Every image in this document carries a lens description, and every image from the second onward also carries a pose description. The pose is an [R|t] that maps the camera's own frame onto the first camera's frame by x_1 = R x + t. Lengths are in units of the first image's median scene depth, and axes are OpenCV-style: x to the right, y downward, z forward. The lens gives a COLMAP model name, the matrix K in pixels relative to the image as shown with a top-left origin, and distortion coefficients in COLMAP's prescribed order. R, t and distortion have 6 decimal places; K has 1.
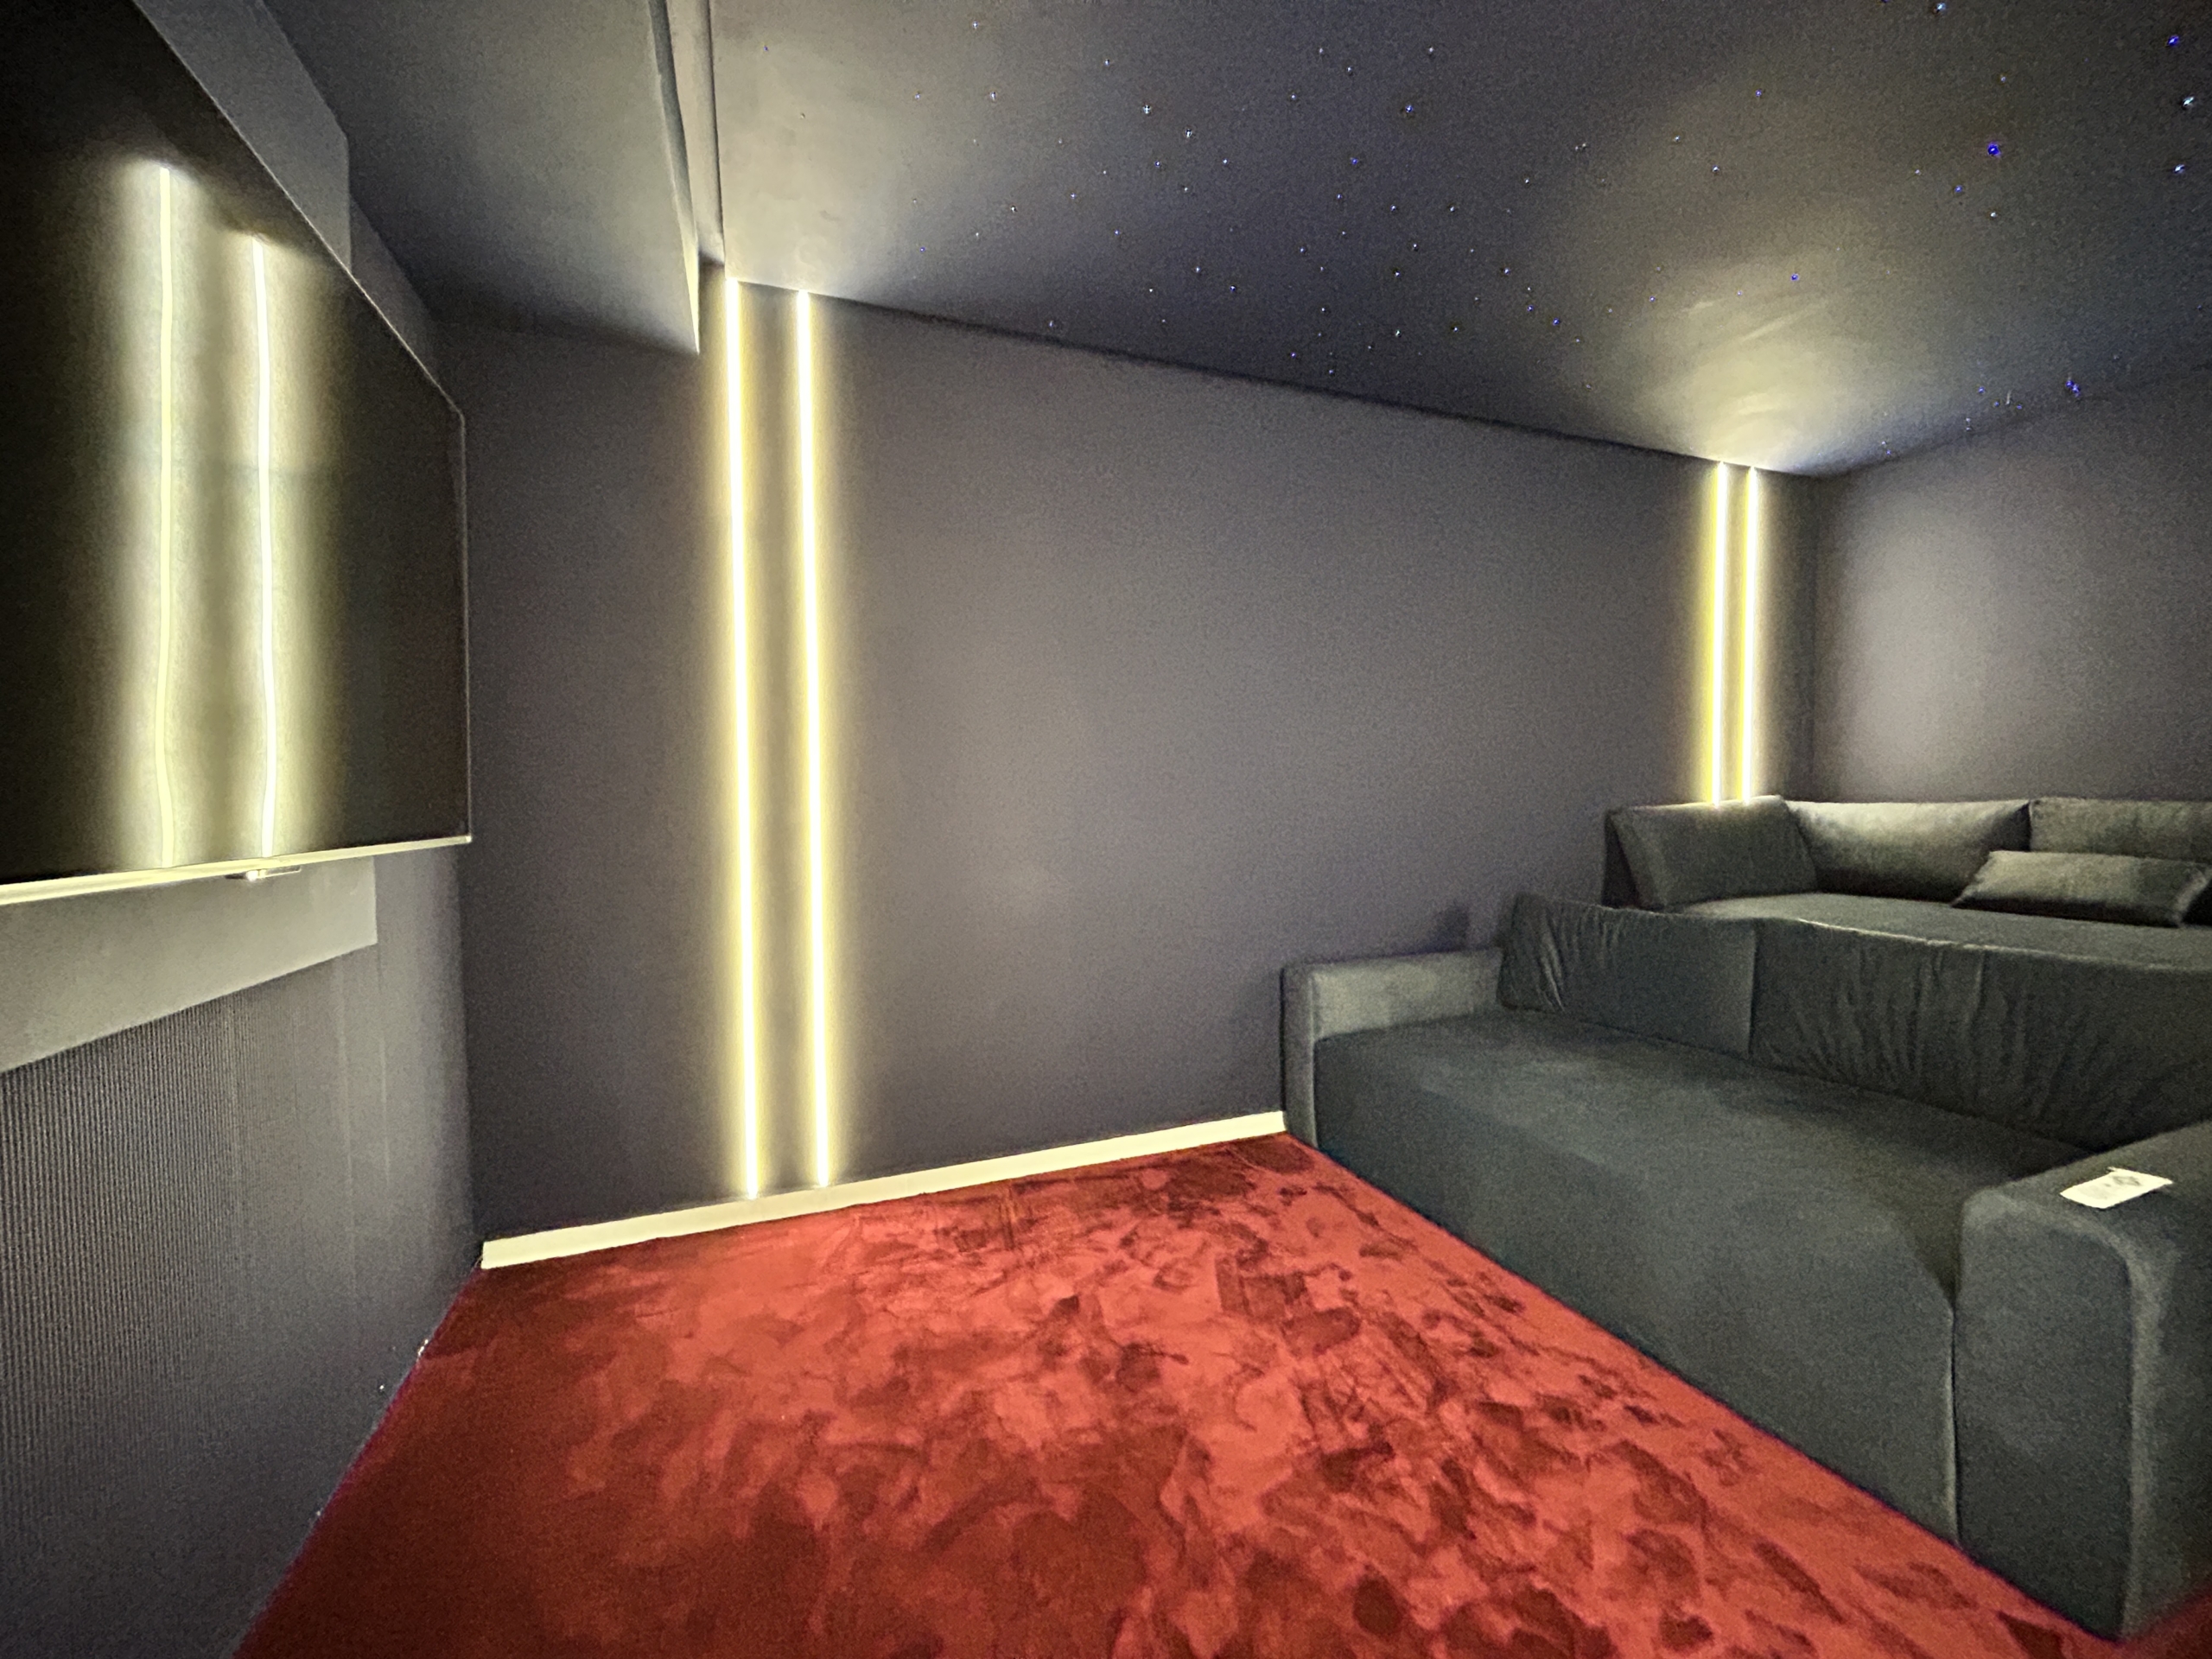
lens RADIAL K [[891.1, 0, 1119.7], [0, 891.1, 824.6], [0, 0, 1]] dist [-0.003253, 0.001386]
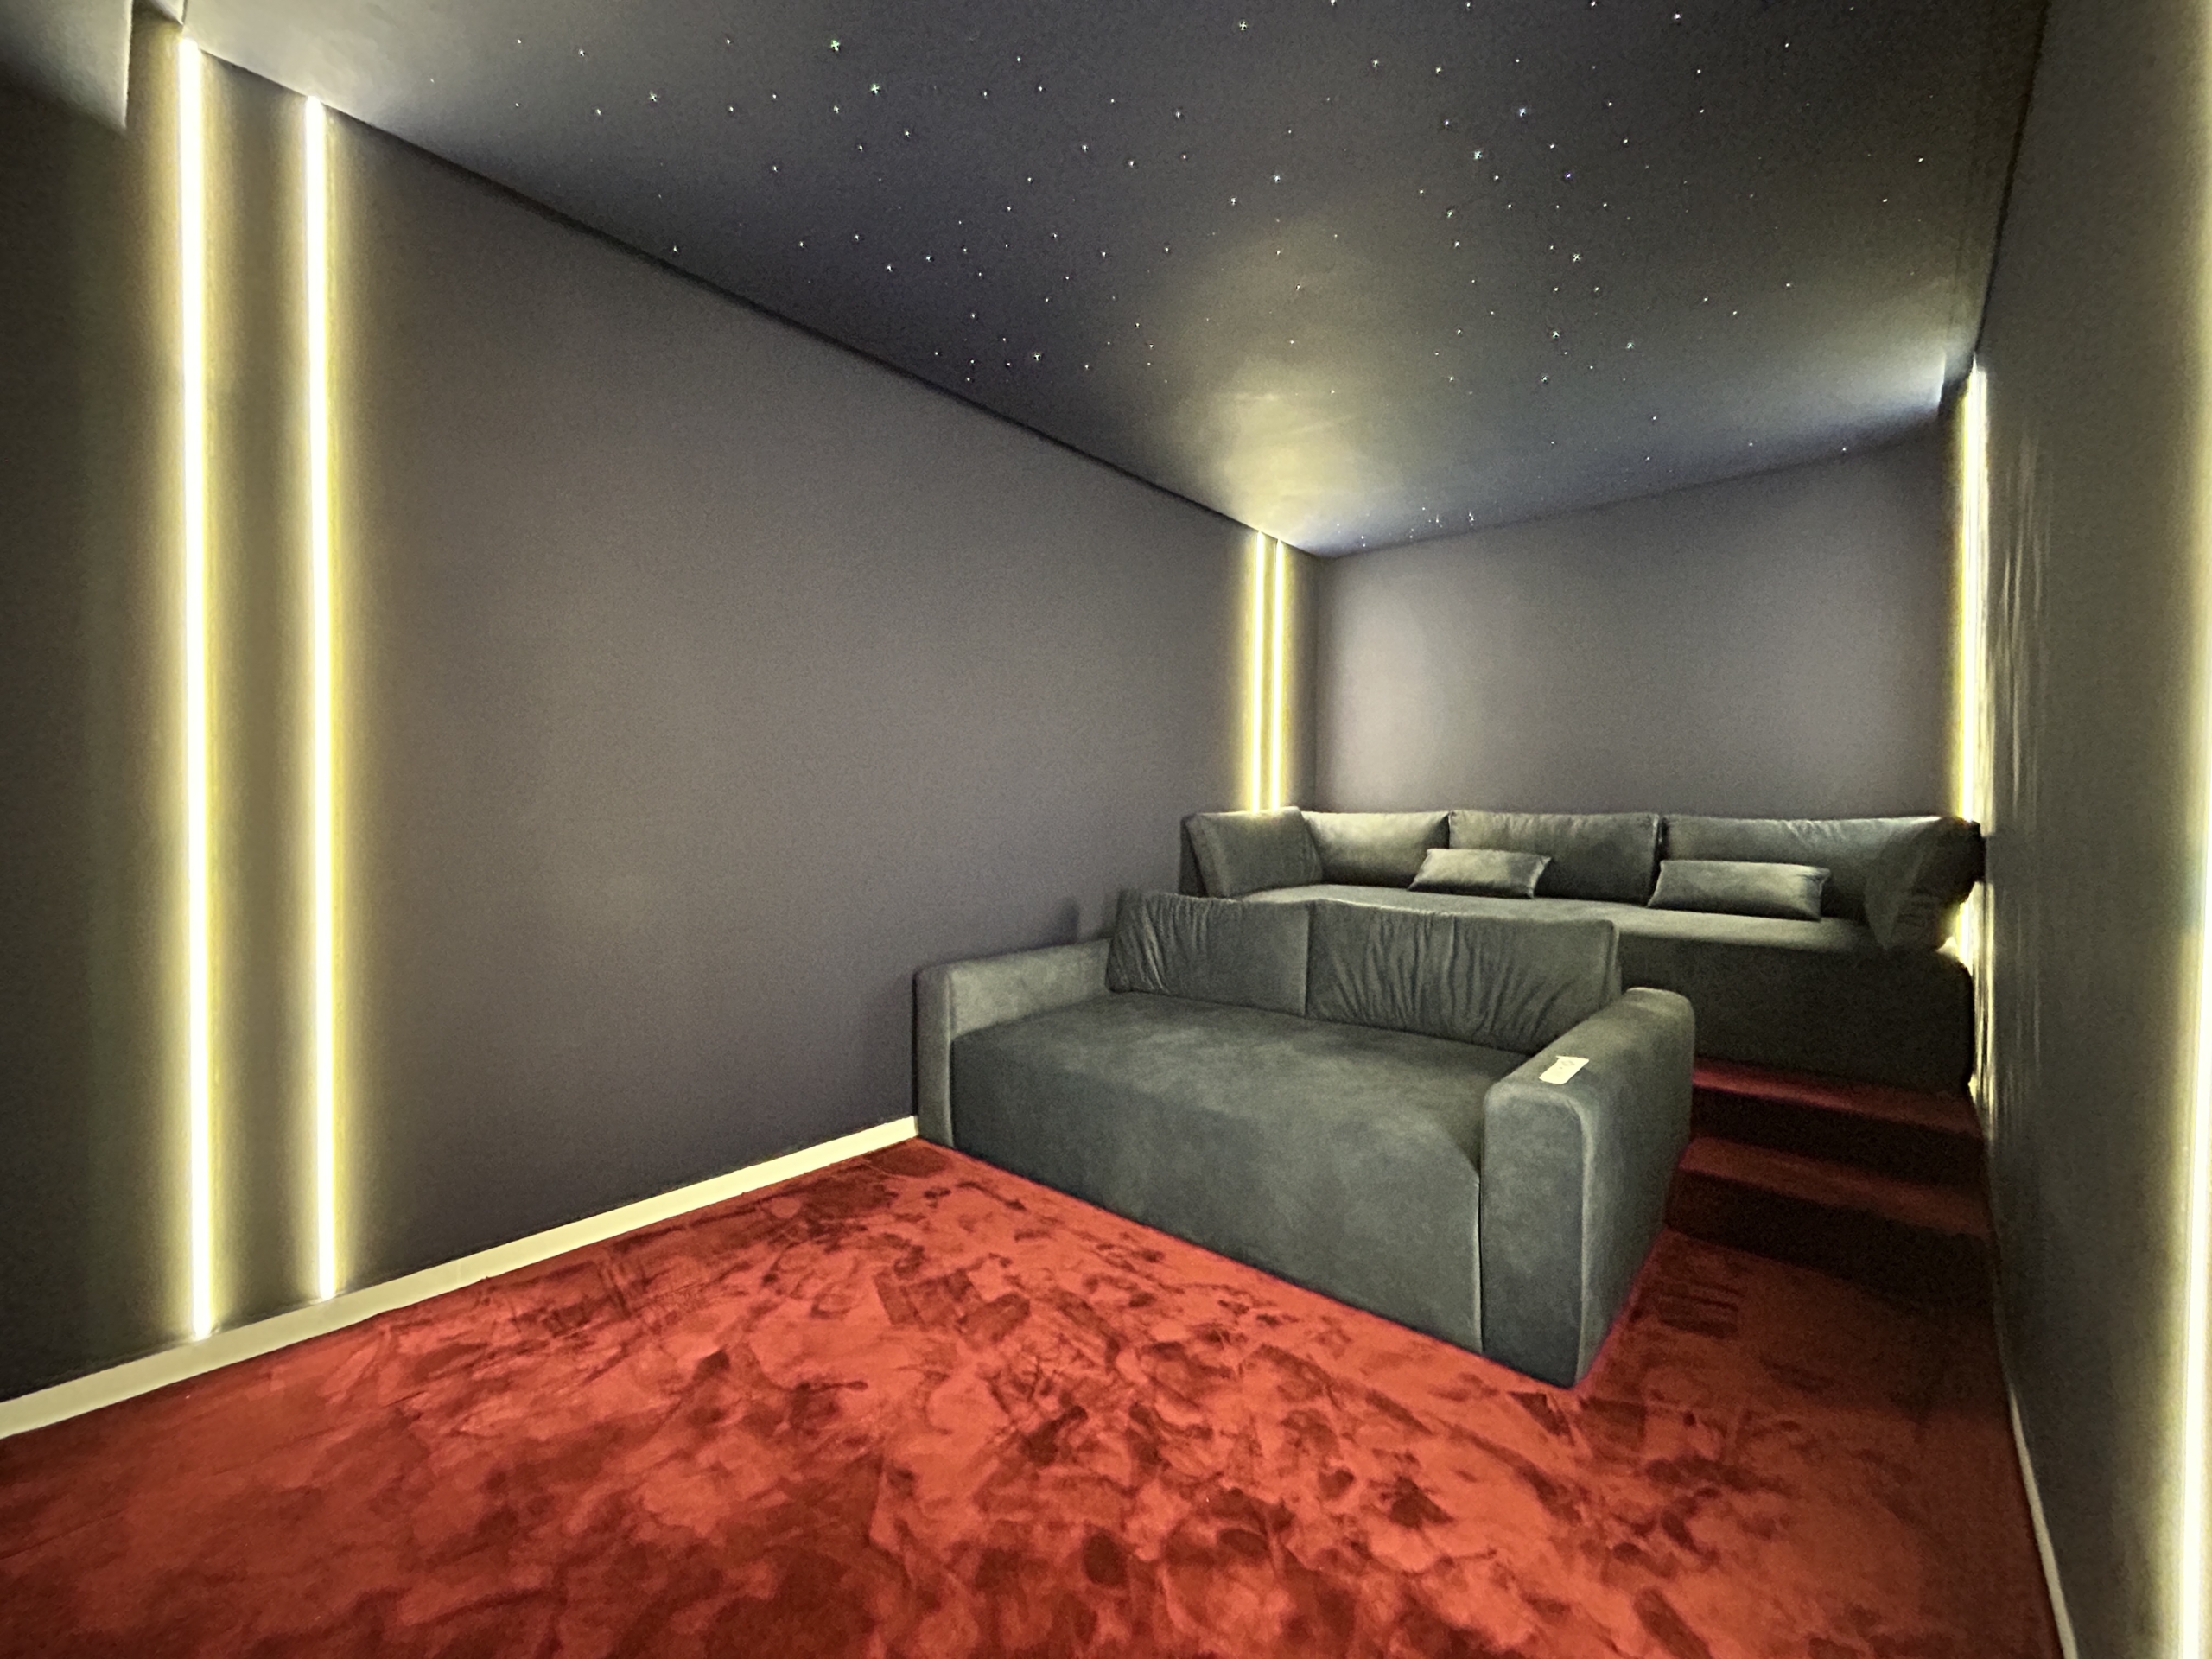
lens RADIAL K [[891.1, 0, 1118.7], [0, 891.1, 820.5], [0, 0, 1]] dist [-0.003253, 0.001386]
pose [[0.884585, 0.011994, 0.466224, -0.119083], [-0.003511, 0.999812, -0.019059, 0.024009], [-0.466365, 0.015222, 0.884461, 0.038120]]
